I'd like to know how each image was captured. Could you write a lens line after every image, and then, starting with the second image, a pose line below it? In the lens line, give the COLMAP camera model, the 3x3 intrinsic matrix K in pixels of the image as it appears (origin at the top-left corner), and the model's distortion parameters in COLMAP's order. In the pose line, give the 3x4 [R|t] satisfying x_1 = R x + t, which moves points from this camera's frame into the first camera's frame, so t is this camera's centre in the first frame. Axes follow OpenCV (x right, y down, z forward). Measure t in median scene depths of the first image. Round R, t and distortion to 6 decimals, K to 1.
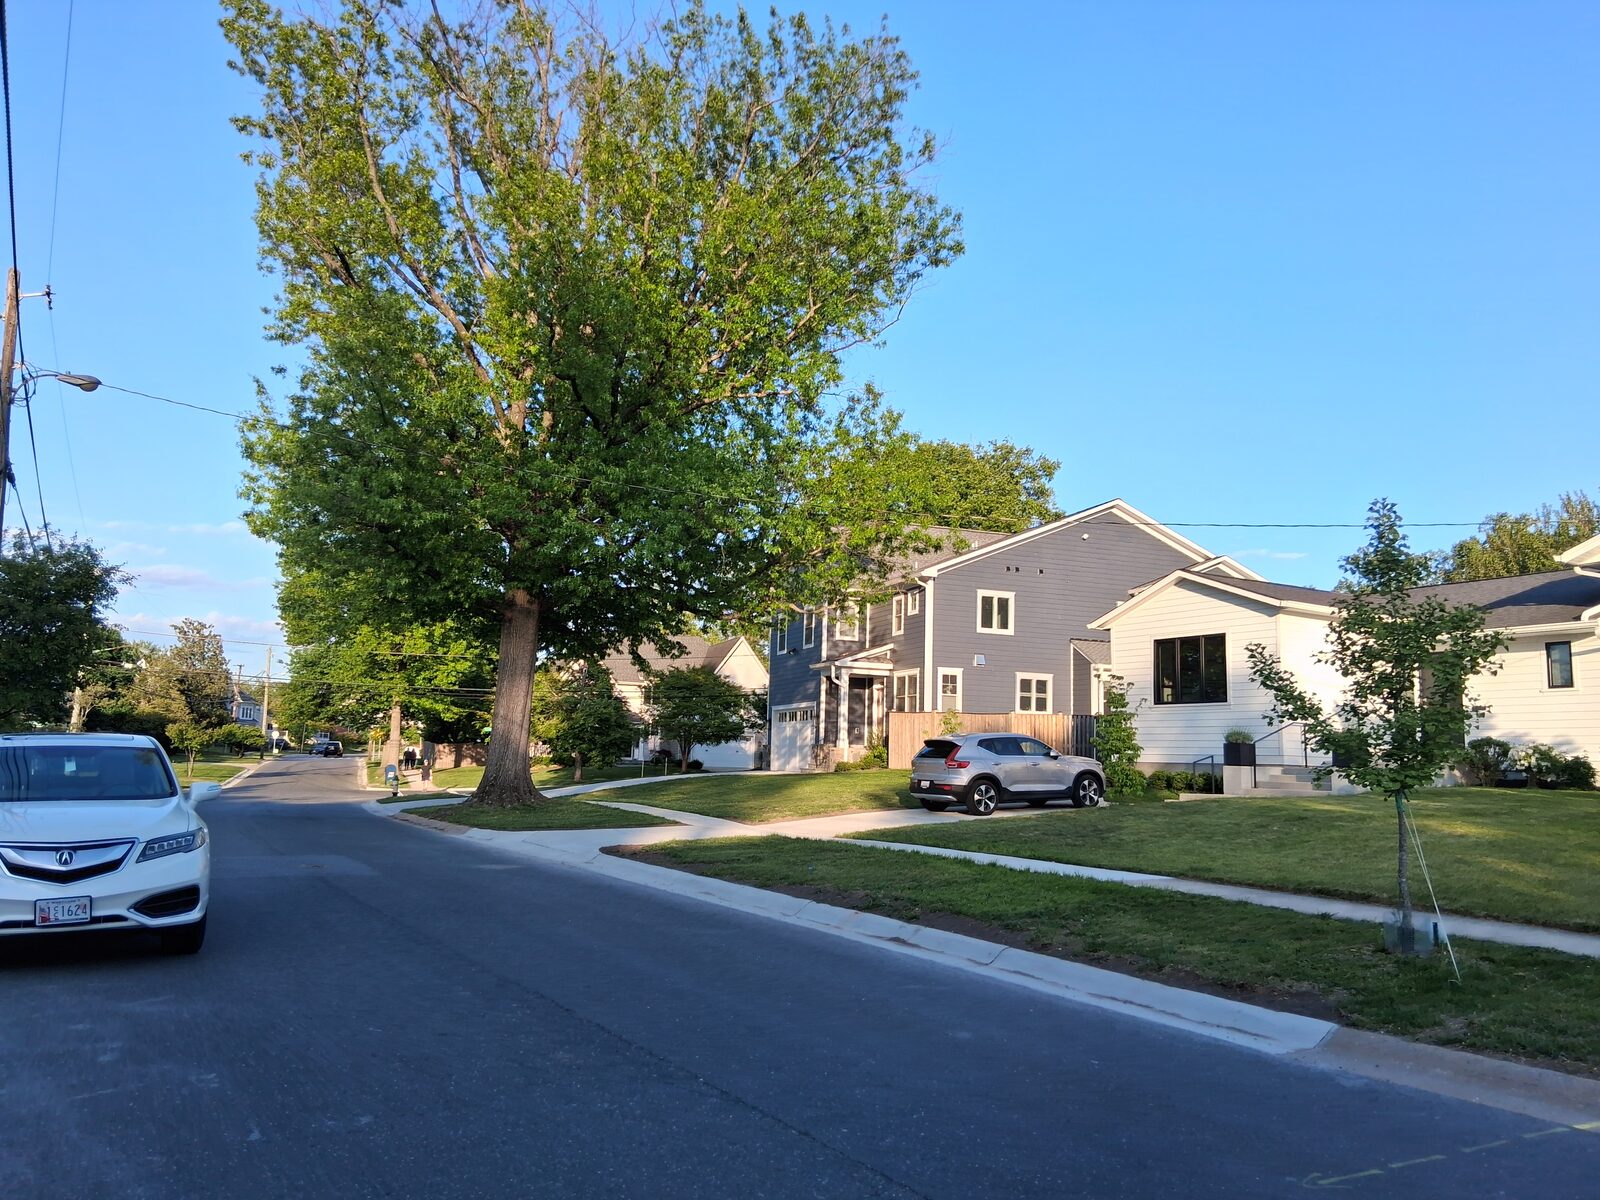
lens RADIAL K [[1203.6, 0, 800.0], [0, 1203.6, 600.0], [0, 0, 1]] dist [0.124341, -0.203939]
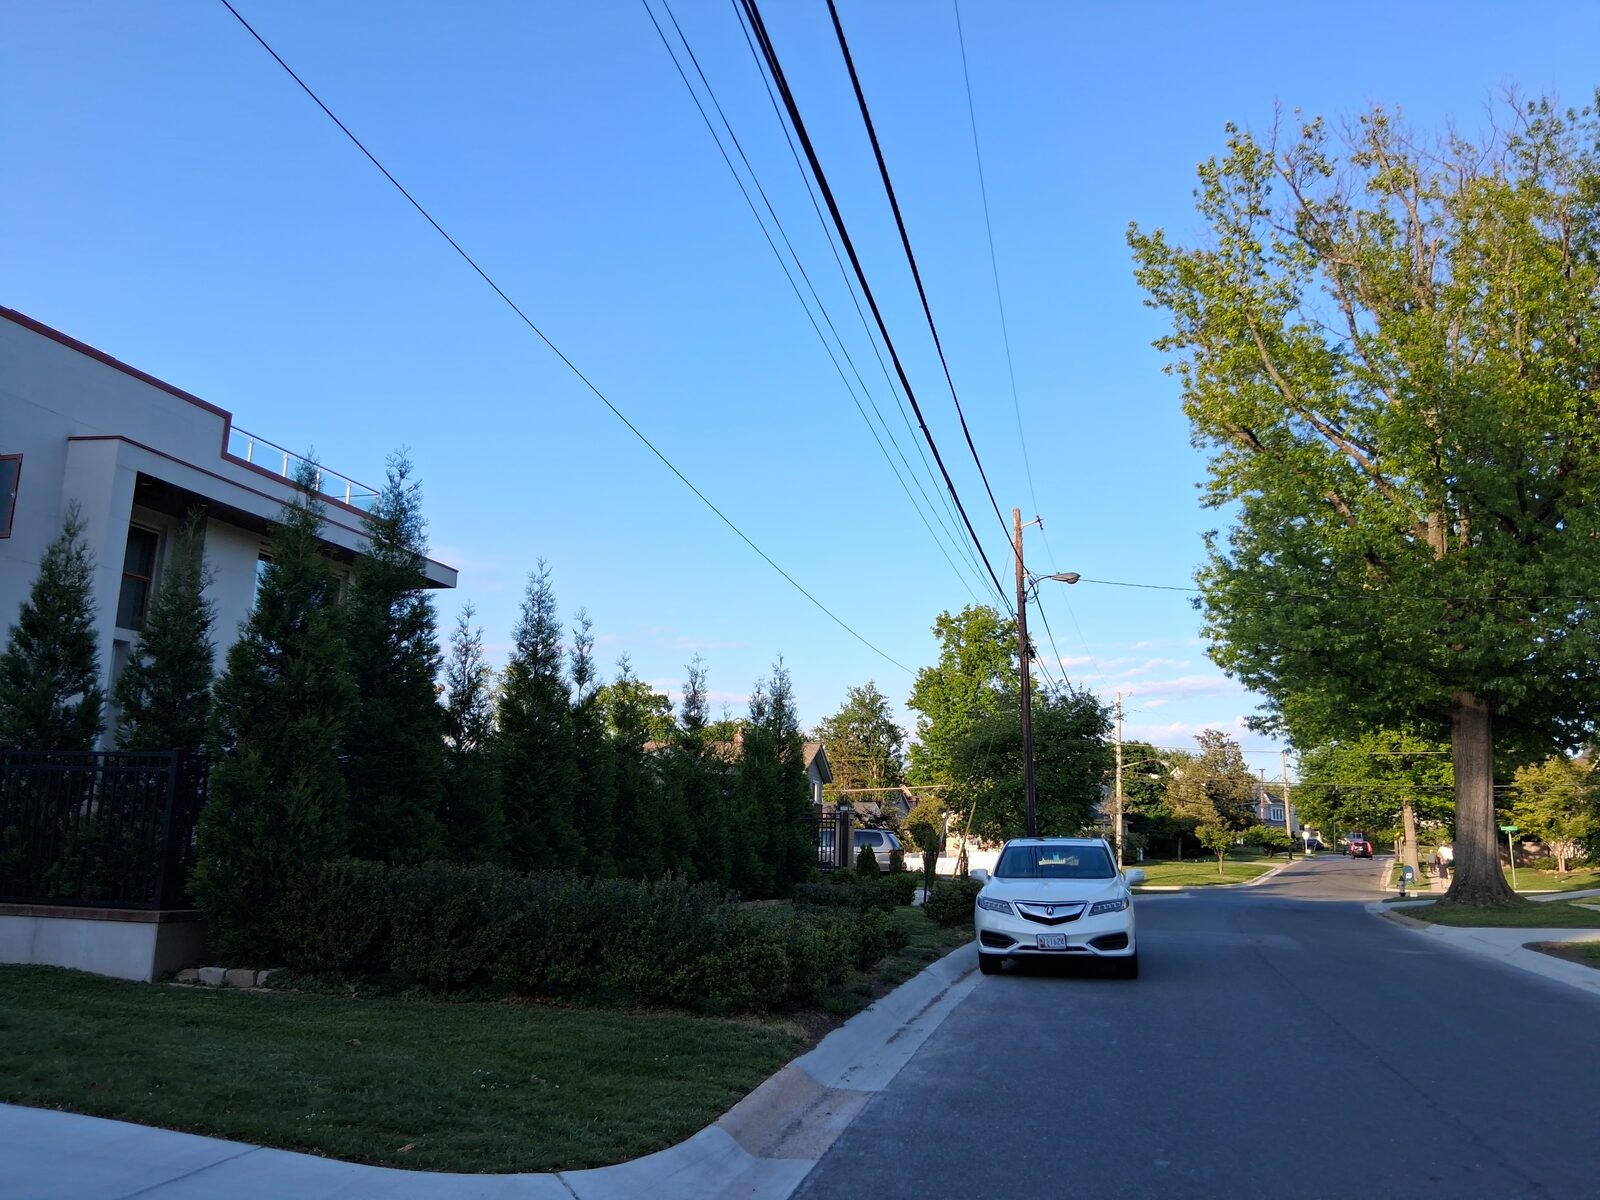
lens RADIAL K [[1203.6, 0, 800.0], [0, 1203.6, 600.0], [0, 0, 1]] dist [0.124341, -0.203939]
pose [[0.696971, -0.148521, -0.701550, 0.116130], [0.092043, 0.988753, -0.117881, -0.014859], [0.711168, 0.017587, 0.702803, -0.128463]]
